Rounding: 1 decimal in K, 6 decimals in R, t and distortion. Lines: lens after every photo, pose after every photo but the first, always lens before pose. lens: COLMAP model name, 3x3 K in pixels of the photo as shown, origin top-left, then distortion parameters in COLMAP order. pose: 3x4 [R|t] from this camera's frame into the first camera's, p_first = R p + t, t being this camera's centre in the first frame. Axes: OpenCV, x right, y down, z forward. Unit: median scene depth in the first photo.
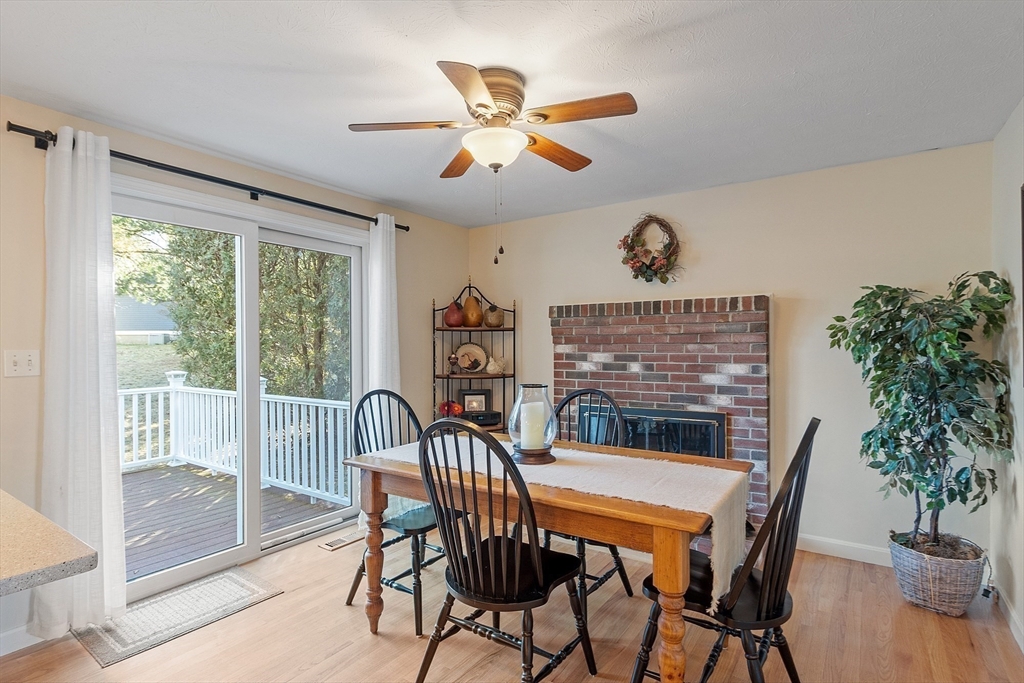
lens RADIAL K [[519.0, 0, 511.1], [0, 519.0, 347.8], [0, 0, 1]] dist [-0.010676, 0.004847]
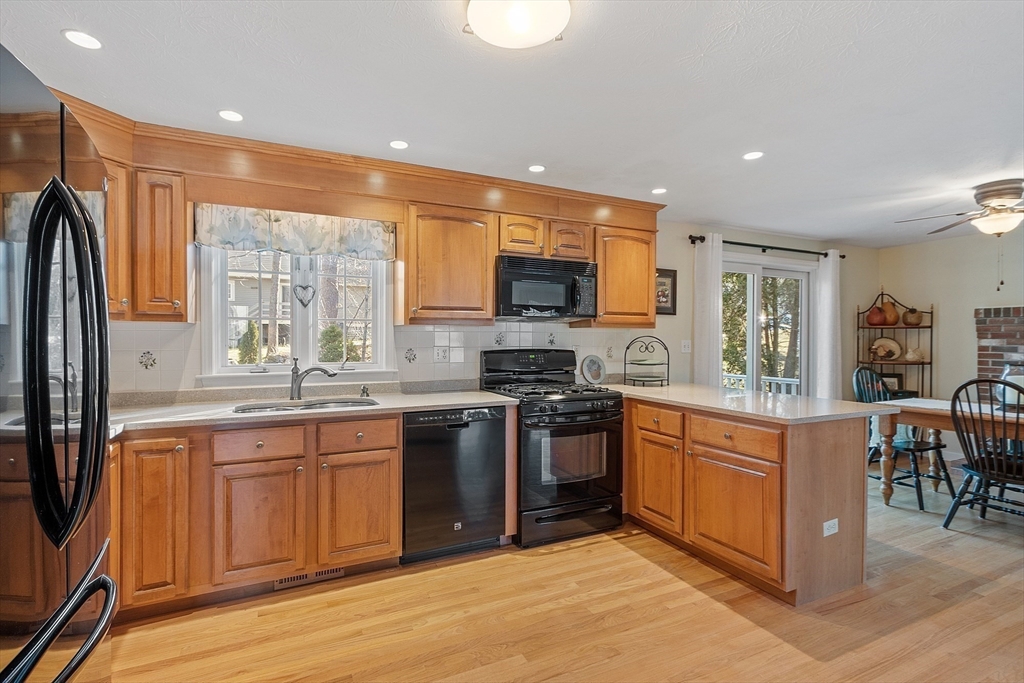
lens RADIAL K [[489.5, 0, 506.3], [0, 489.5, 342.7], [0, 0, 1]] dist [-0.000913, -0.002063]
pose [[0.863769, 0.008167, -0.503821, -0.366687], [-0.006677, 0.999966, 0.004763, 0.005195], [0.503843, -0.000750, 0.863795, -0.705527]]
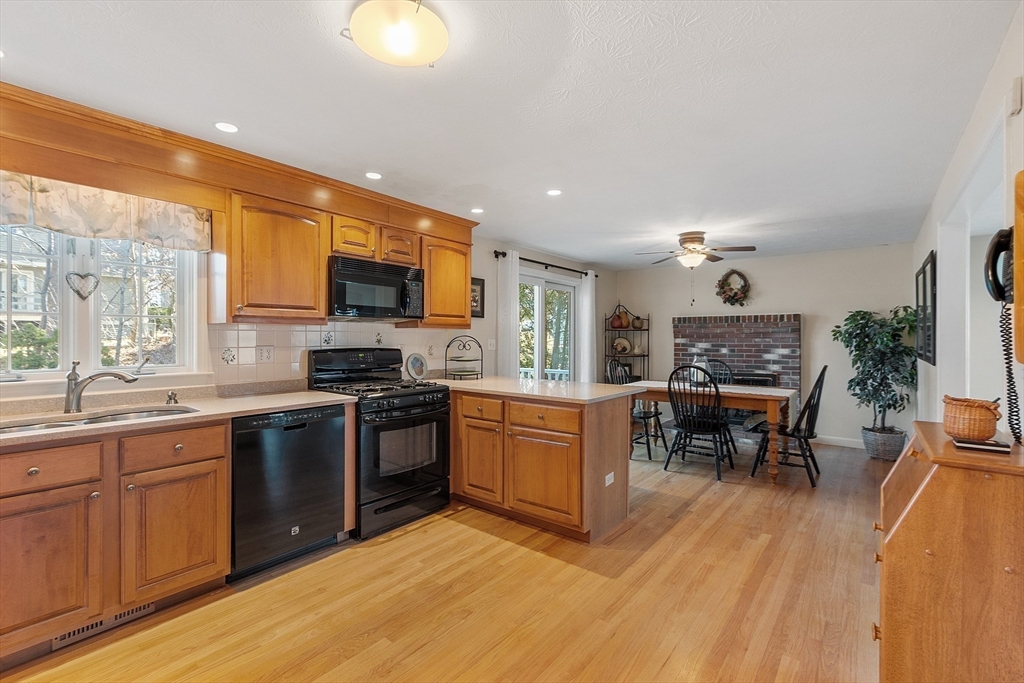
lens RADIAL K [[451.4, 0, 509.1], [0, 451.4, 341.4], [0, 0, 1]] dist [-0.005602, 0.001417]
pose [[0.996893, 0.004367, -0.078645, -0.442147], [-0.004301, 0.999990, 0.001011, 0.006058], [0.078649, -0.000670, 0.996902, -0.743625]]
